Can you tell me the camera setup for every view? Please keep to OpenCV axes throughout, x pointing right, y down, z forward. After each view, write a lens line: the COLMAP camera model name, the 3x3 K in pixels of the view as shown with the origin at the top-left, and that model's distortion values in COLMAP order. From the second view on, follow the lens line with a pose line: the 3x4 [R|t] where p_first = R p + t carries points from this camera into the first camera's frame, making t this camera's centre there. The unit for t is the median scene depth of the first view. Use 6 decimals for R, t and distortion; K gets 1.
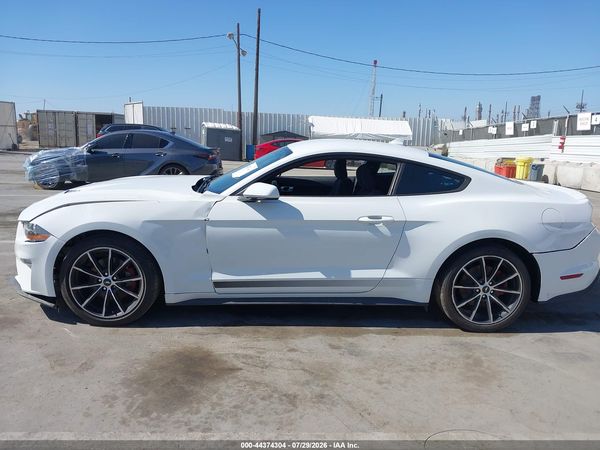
lens RADIAL K [[472.2, 0, 299.5], [0, 472.2, 226.6], [0, 0, 1]] dist [0.013081, -0.020329]
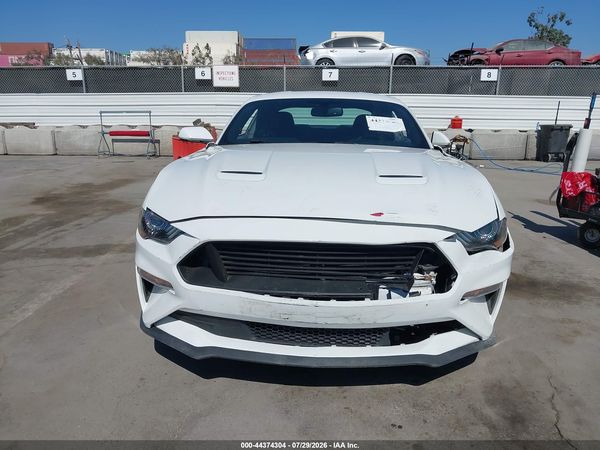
lens RADIAL K [[472.2, 0, 301.3], [0, 472.2, 228.3], [0, 0, 1]] dist [0.013081, -0.020329]
pose [[0.094645, -0.256944, 0.961781, -1.164258], [0.179067, 0.954754, 0.237445, -0.186861], [-0.979274, 0.149750, 0.136373, 1.140833]]
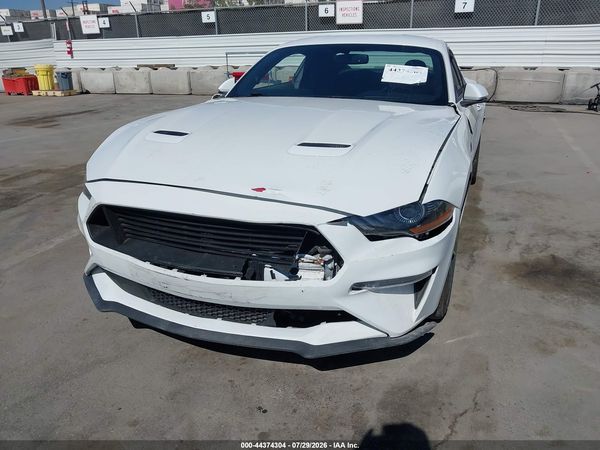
lens RADIAL K [[472.2, 0, 300.7], [0, 472.2, 225.6], [0, 0, 1]] dist [0.013081, -0.020329]
pose [[0.398414, -0.346385, 0.849284, -1.050277], [0.188881, 0.937086, 0.293588, -0.160171], [-0.897547, 0.043444, 0.438774, 0.867927]]
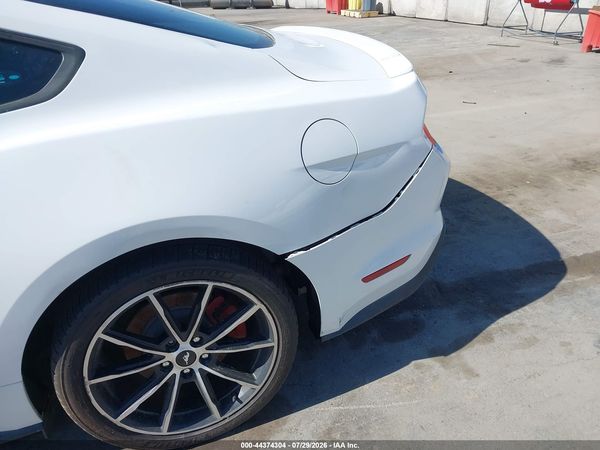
lens RADIAL K [[472.2, 0, 302.1], [0, 472.2, 226.3], [0, 0, 1]] dist [0.013081, -0.020329]
pose [[0.946475, -0.198352, 0.254641, 0.409349], [0.111297, 0.941073, 0.319366, -0.078925], [-0.302983, -0.273931, 0.912778, 0.657441]]
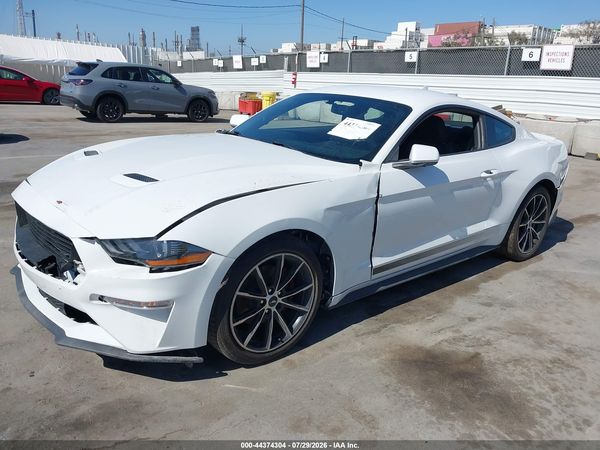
lens RADIAL K [[472.2, 0, 299.9], [0, 472.2, 225.4], [0, 0, 1]] dist [0.013081, -0.020329]
pose [[0.792664, -0.166378, 0.586516, -0.752145], [0.083341, 0.982581, 0.166098, -0.106149], [-0.603935, -0.082779, 0.792723, 0.416478]]
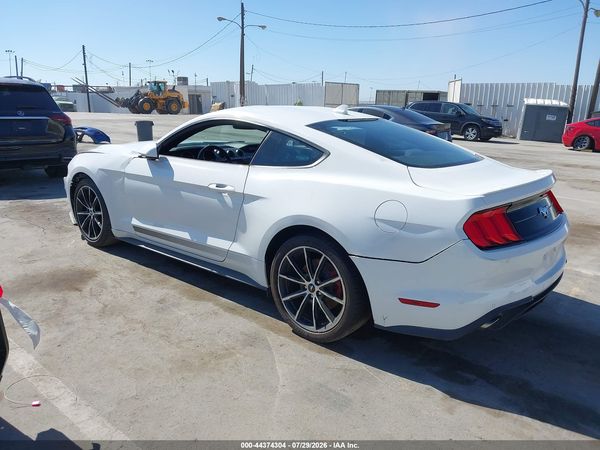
lens RADIAL K [[472.2, 0, 301.5], [0, 472.2, 220.1], [0, 0, 1]] dist [0.013081, -0.020329]
pose [[0.741244, 0.151804, -0.653844, 0.905001], [-0.132523, 0.988015, 0.079152, -0.047158], [0.658023, 0.027978, 0.752478, 0.370649]]
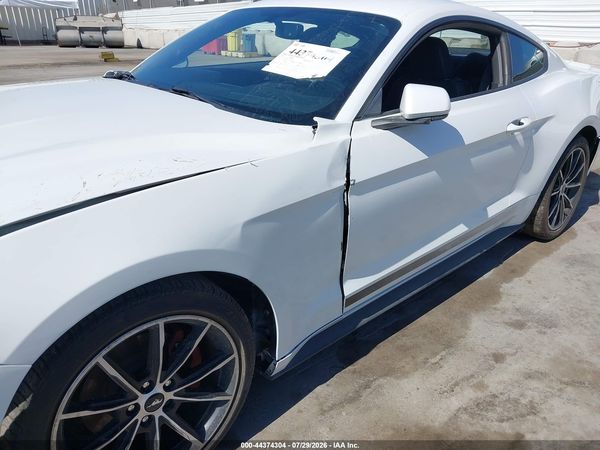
lens RADIAL K [[472.2, 0, 298.7], [0, 472.2, 231.9], [0, 0, 1]] dist [0.013081, -0.020329]
pose [[0.763570, -0.280025, 0.581847, -0.488158], [0.121666, 0.947328, 0.296256, -0.105275], [-0.634159, -0.155421, 0.757421, 0.650163]]
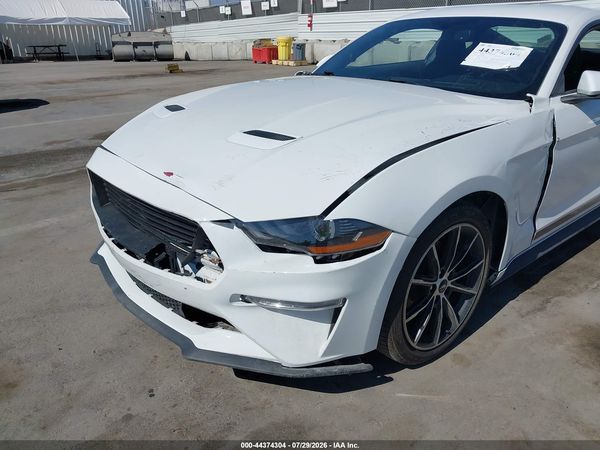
lens RADIAL K [[472.2, 0, 300.2], [0, 472.2, 224.9], [0, 0, 1]] dist [0.013081, -0.020329]
pose [[0.791672, -0.268999, 0.548539, -0.801957], [0.143886, 0.954689, 0.260510, -0.114531], [-0.593761, -0.127312, 0.794506, 0.655739]]
